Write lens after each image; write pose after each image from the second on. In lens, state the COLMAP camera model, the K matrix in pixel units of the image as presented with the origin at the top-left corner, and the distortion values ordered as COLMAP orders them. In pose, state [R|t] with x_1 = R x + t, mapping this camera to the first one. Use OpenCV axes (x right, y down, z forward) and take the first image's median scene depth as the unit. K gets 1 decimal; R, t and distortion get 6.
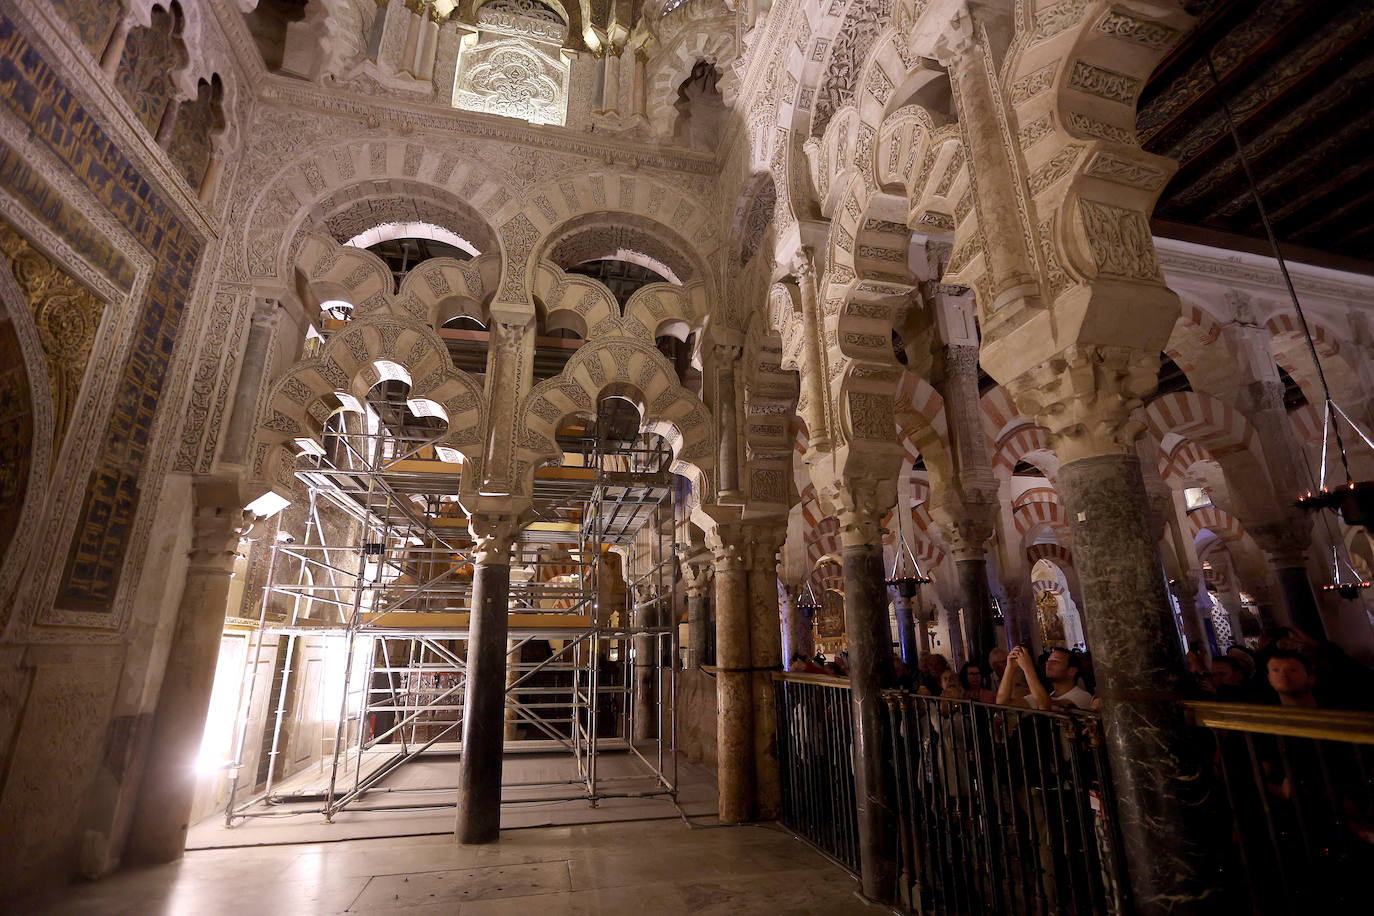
lens RADIAL K [[629.6, 0, 691.6], [0, 629.6, 455.0], [0, 0, 1]] dist [-0.046831, 0.016307]
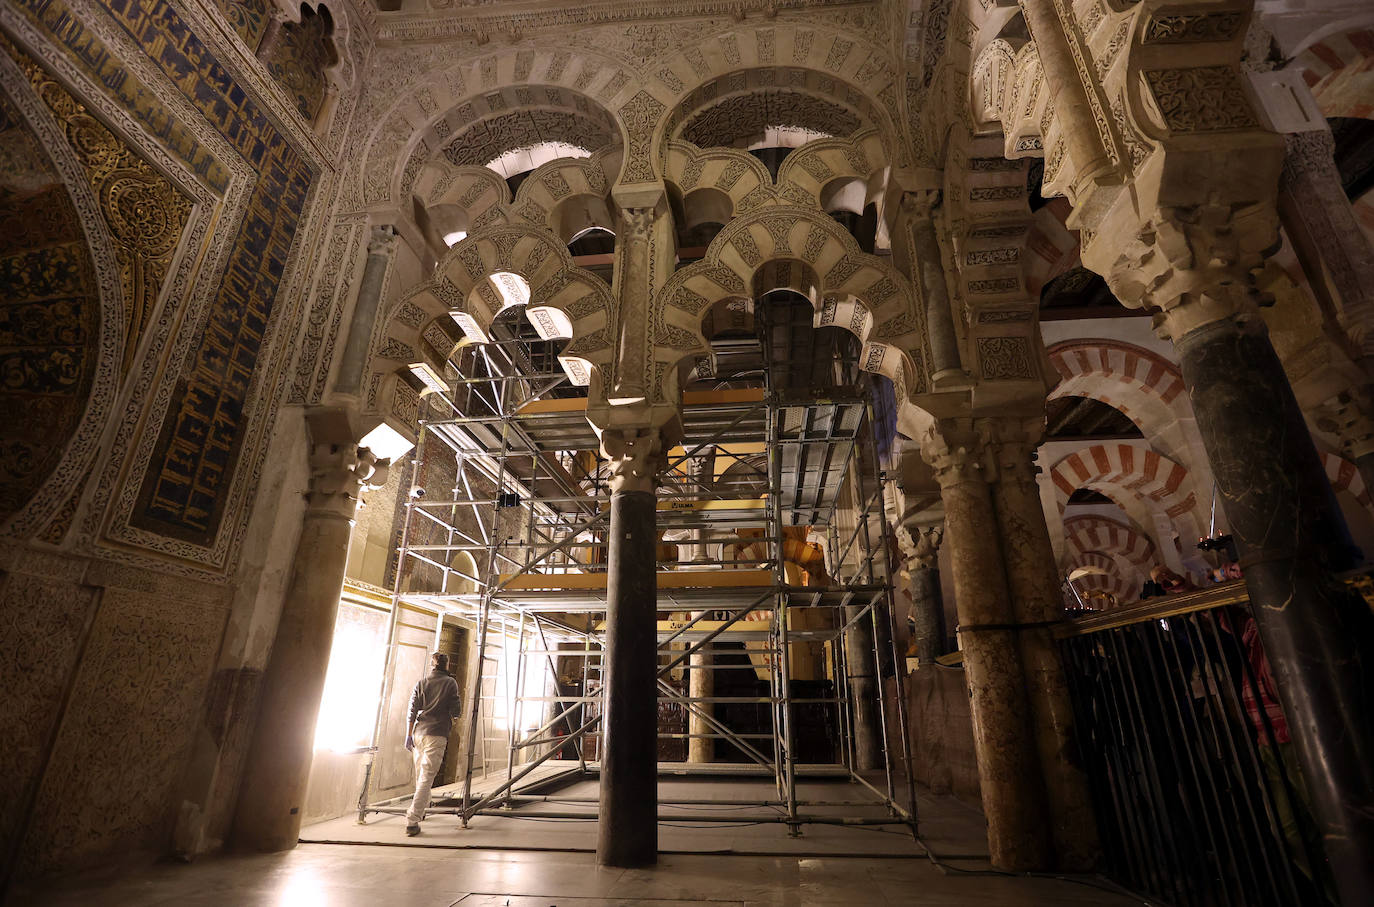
lens RADIAL K [[651.5, 0, 685.7], [0, 651.5, 438.3], [0, 0, 1]] dist [-0.062224, 0.029207]
pose [[0.945211, -0.110364, -0.307238, -0.003963], [0.085227, 0.991907, -0.094106, 0.186341], [0.315138, 0.062765, 0.946968, 0.256796]]
